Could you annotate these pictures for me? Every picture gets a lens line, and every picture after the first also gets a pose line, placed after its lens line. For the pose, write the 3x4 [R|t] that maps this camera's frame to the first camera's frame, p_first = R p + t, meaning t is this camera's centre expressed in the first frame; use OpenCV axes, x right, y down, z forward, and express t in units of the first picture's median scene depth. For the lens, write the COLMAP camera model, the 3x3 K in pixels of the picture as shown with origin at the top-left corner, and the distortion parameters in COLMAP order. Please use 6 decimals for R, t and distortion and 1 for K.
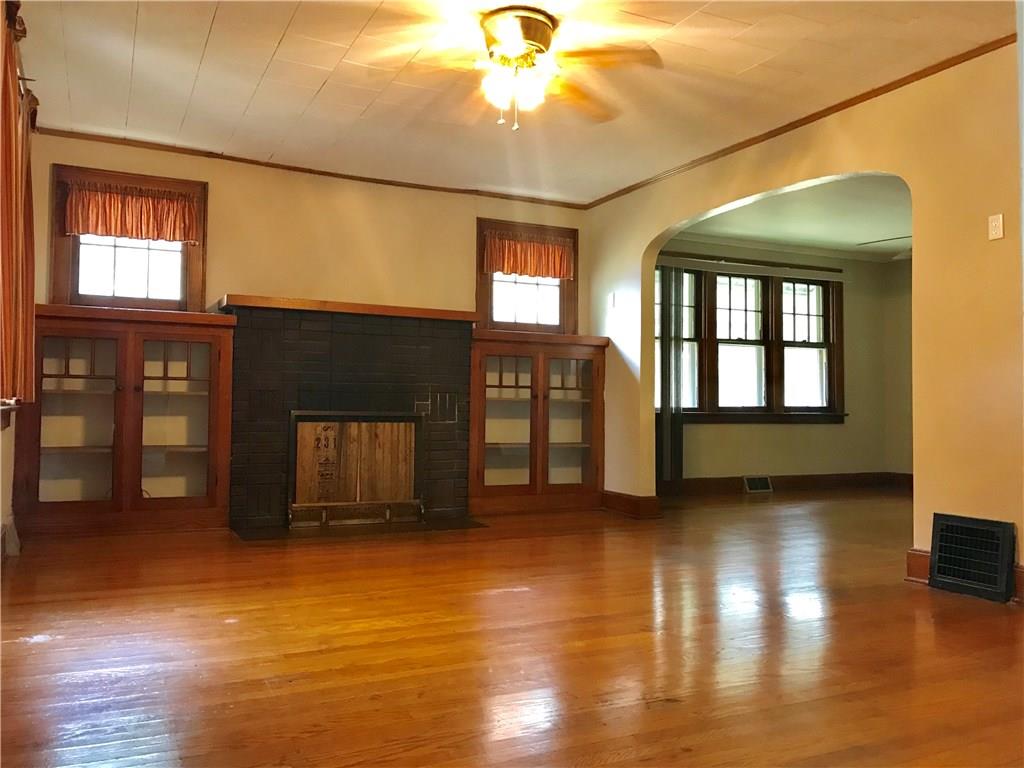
lens RADIAL K [[838.2, 0, 511.3], [0, 838.2, 385.7], [0, 0, 1]] dist [0.008792, 0.001575]
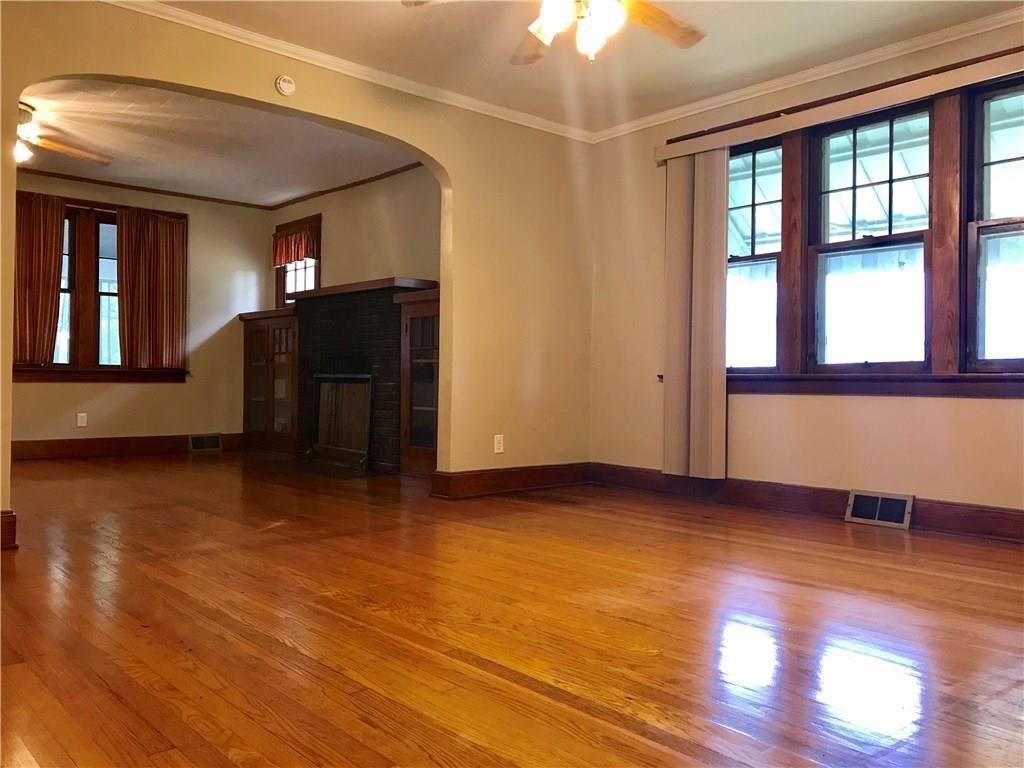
lens RADIAL K [[838.2, 0, 515.3], [0, 838.2, 384.5], [0, 0, 1]] dist [0.008792, 0.001575]
pose [[0.261414, 0.004755, -0.965215, 0.790266], [0.024495, 0.999633, 0.011559, 0.027683], [0.964916, -0.026665, 0.261201, 0.680415]]
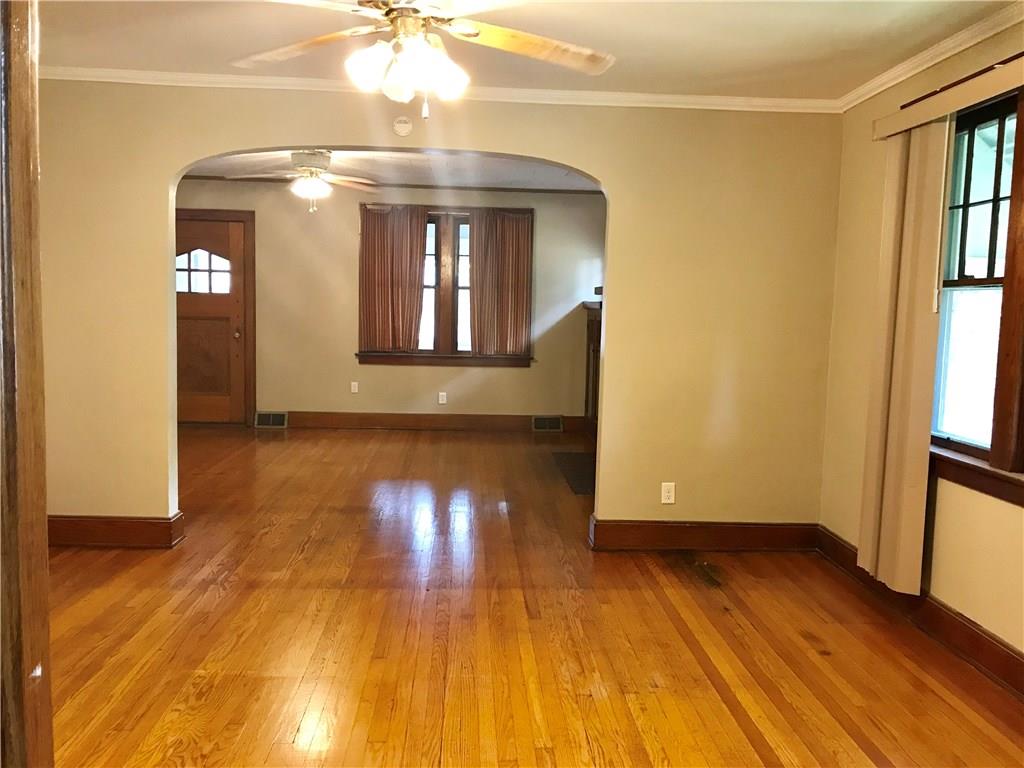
lens RADIAL K [[838.2, 0, 514.4], [0, 838.2, 380.1], [0, 0, 1]] dist [0.008792, 0.001575]
pose [[-0.387233, 0.071854, -0.919178, 0.707997], [0.006058, 0.997135, 0.075396, -0.041026], [0.921962, 0.023627, -0.386559, 0.972178]]
